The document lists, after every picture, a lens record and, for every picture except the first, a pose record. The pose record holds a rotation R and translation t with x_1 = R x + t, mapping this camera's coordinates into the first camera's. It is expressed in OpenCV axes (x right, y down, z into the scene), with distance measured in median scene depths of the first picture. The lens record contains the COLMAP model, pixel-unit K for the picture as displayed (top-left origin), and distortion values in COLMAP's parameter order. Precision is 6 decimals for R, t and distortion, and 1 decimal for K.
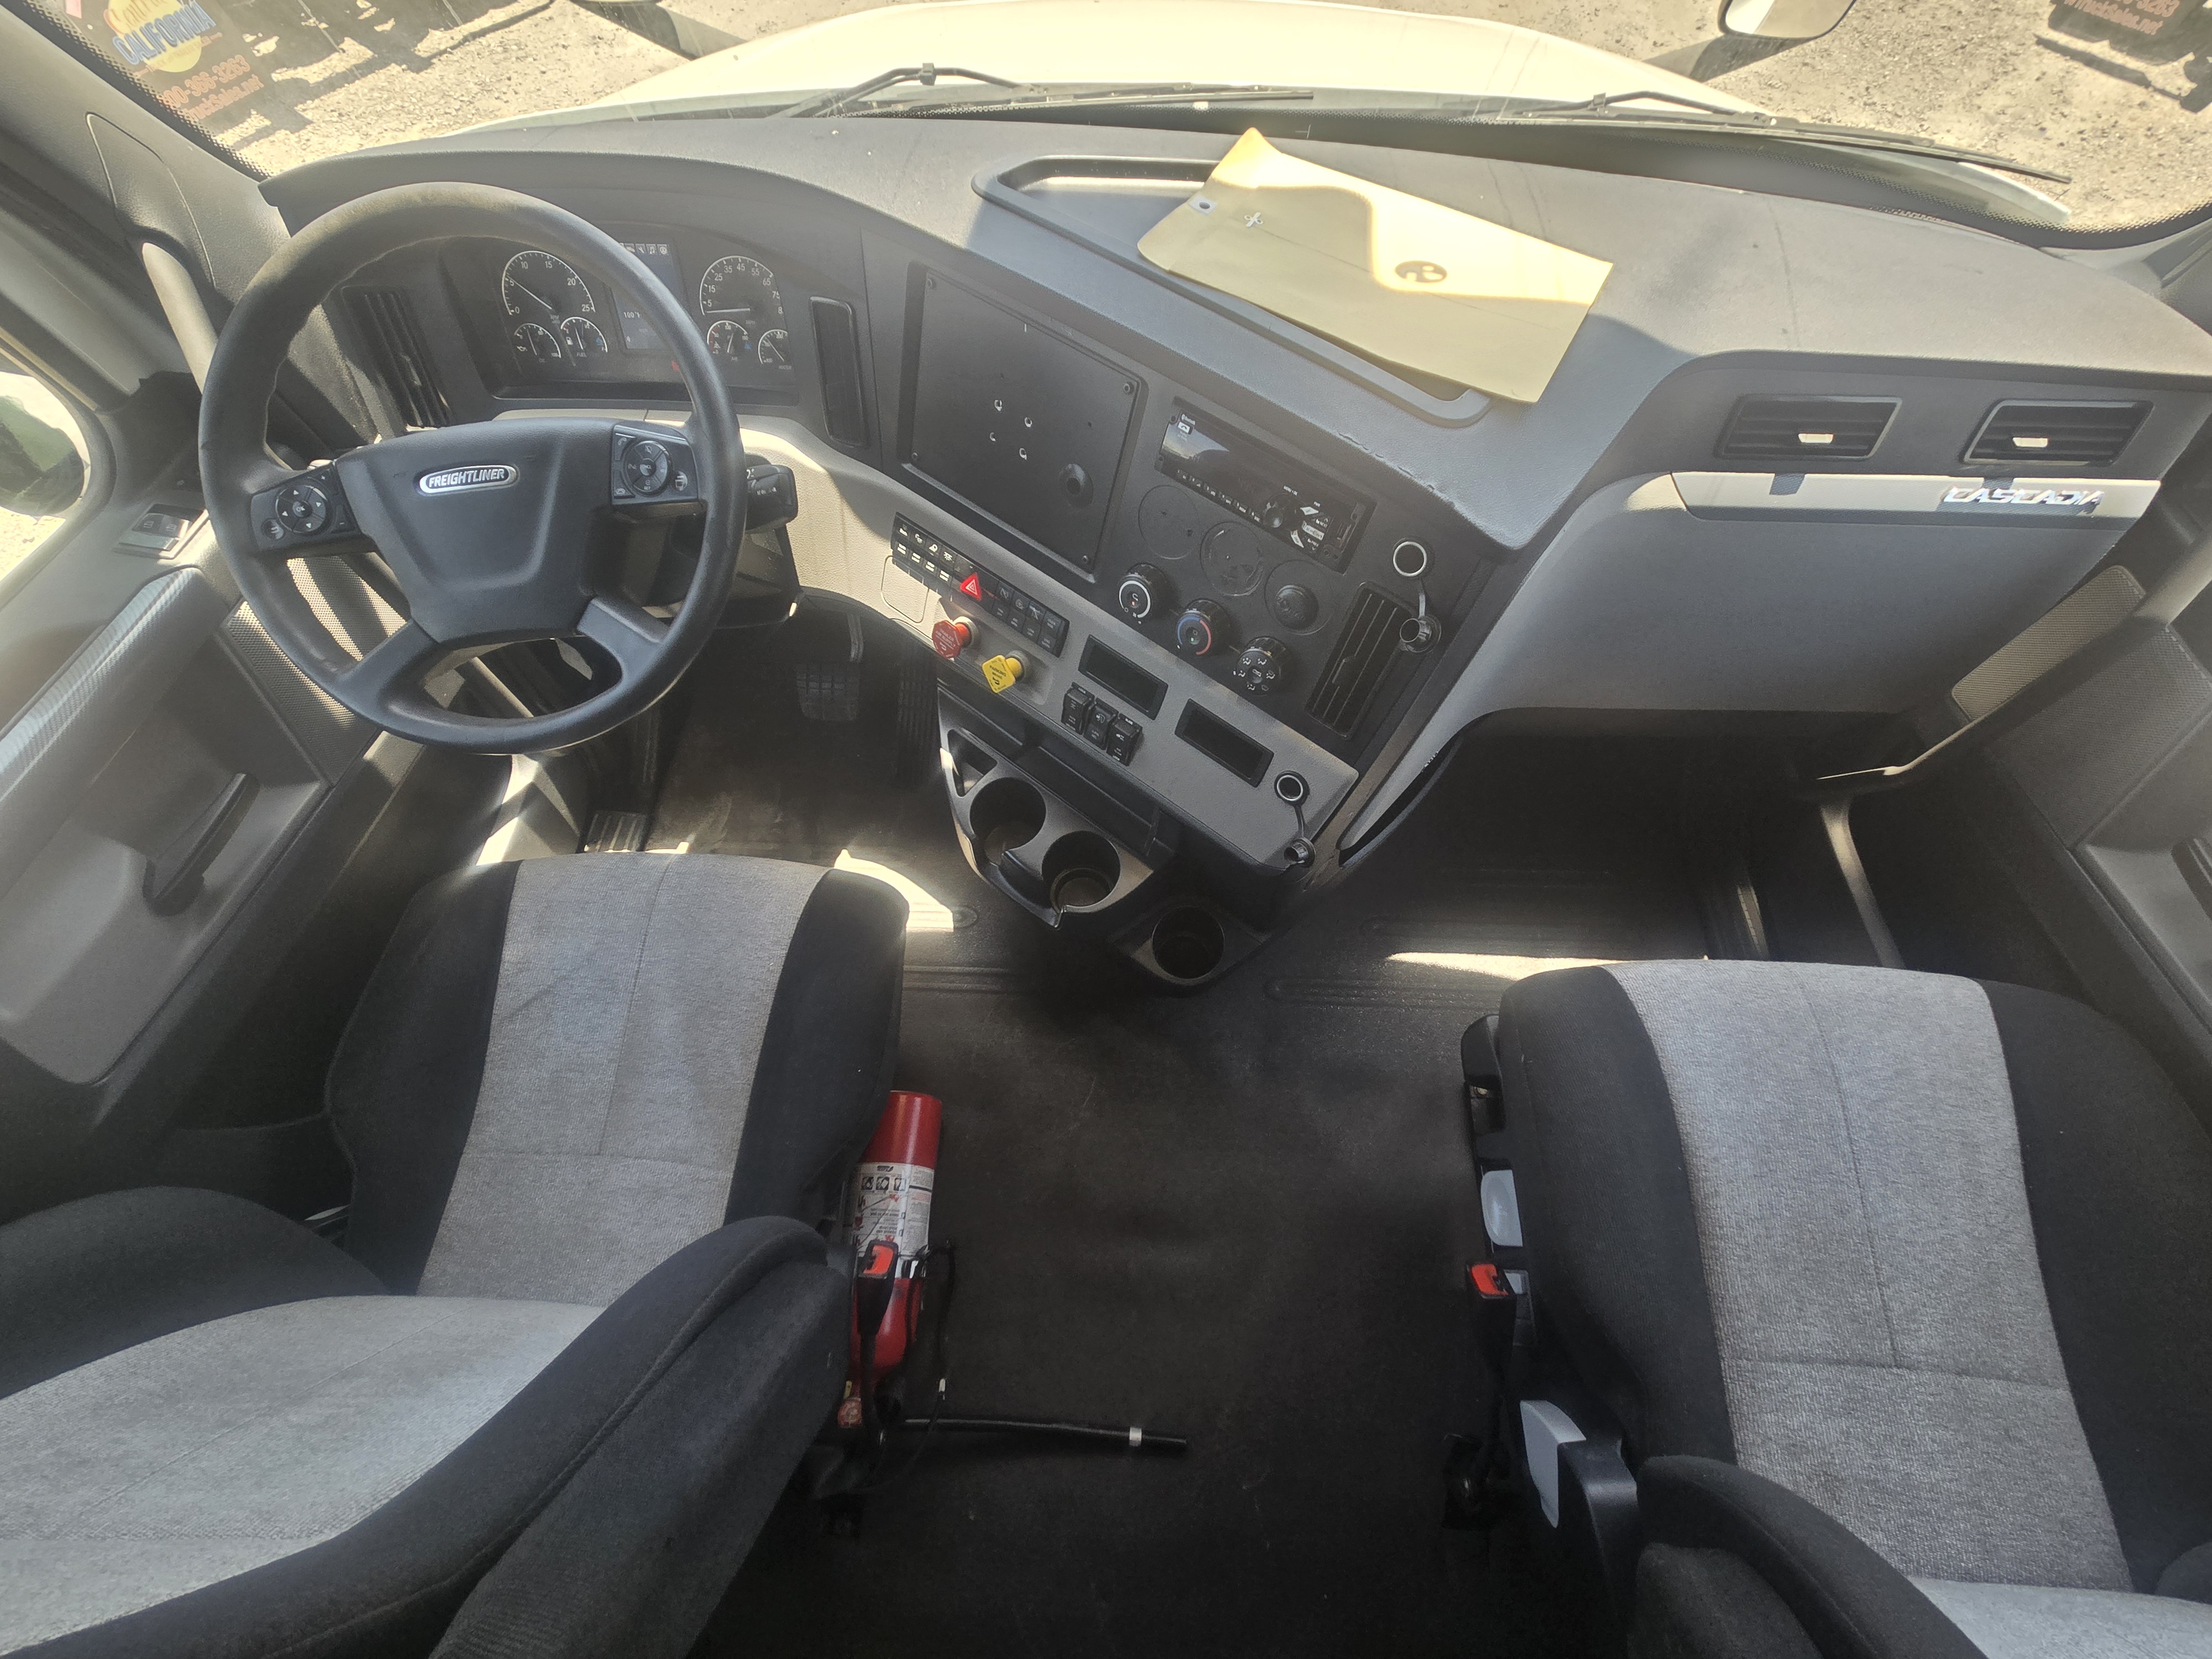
lens RADIAL K [[880.9, 0, 1108.0], [0, 880.9, 822.5], [0, 0, 1]] dist [0.001283, 0.000777]
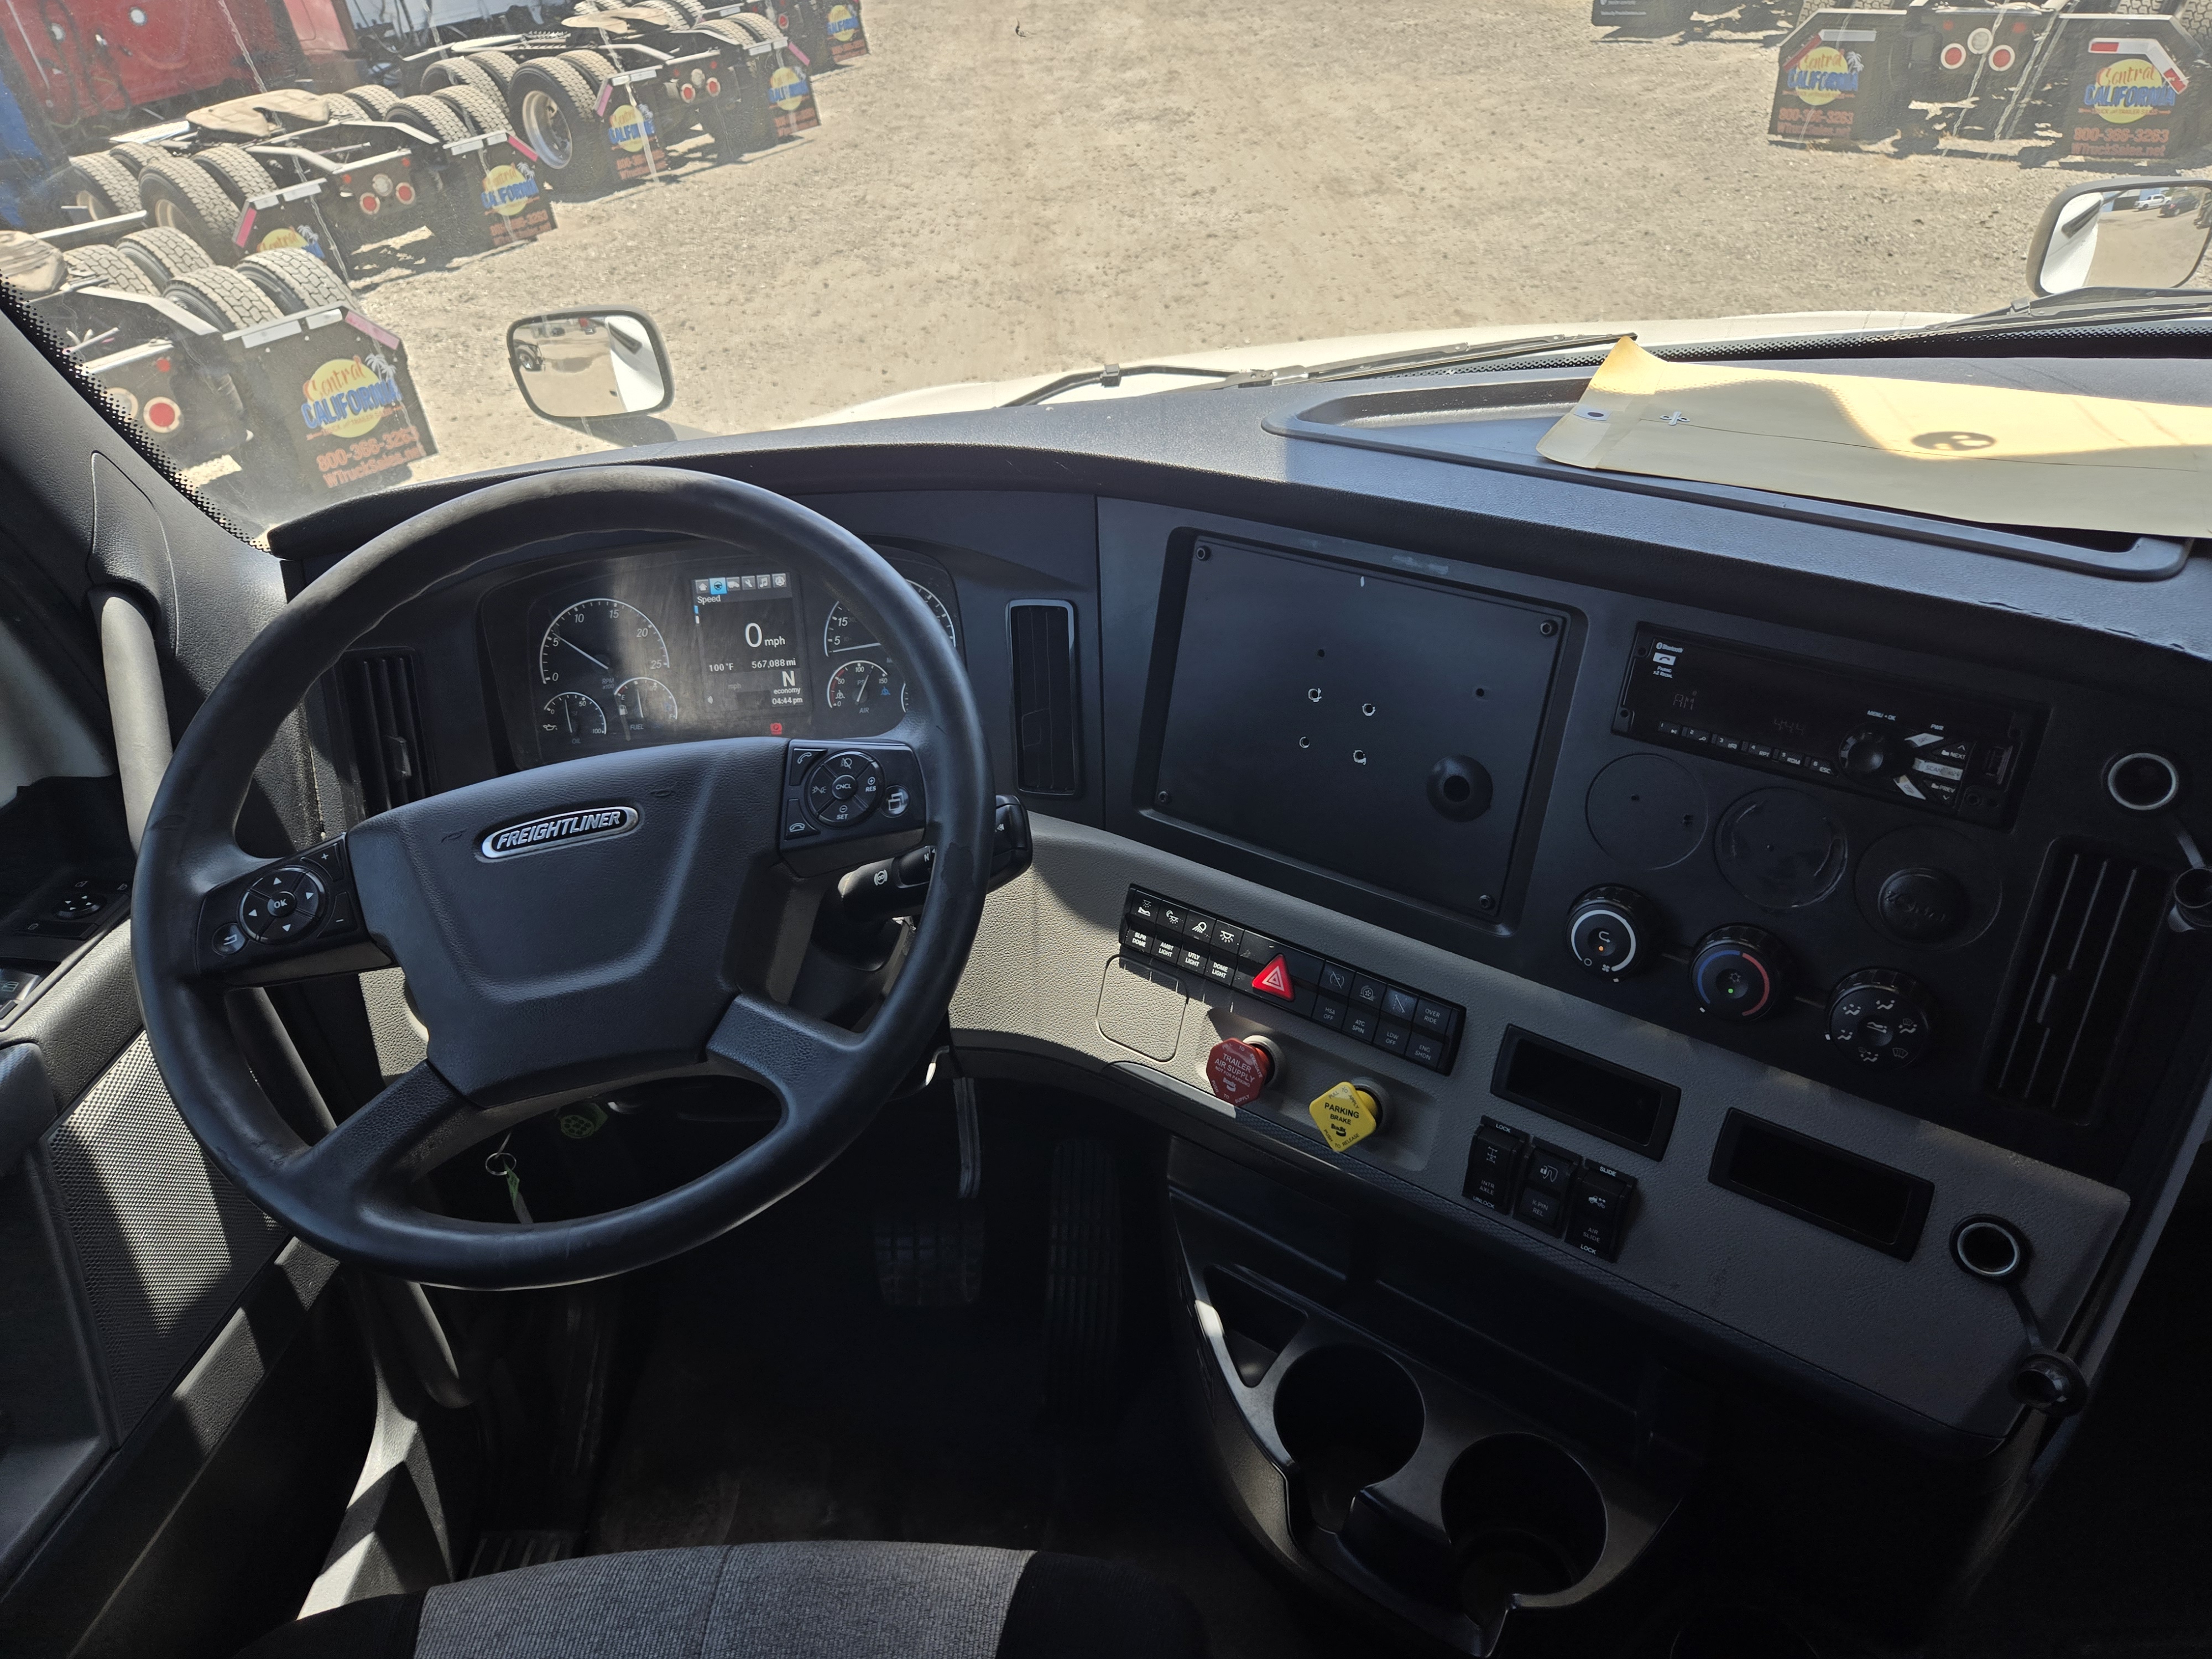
lens RADIAL K [[1489.7, 0, 1087.3], [0, 1489.7, 823.4], [0, 0, 1]] dist [0.066948, -0.047183]
pose [[0.995366, -0.094470, -0.017953, -0.256141], [0.073858, 0.870618, -0.486384, 0.125572], [0.061579, 0.482804, 0.873561, 0.058152]]
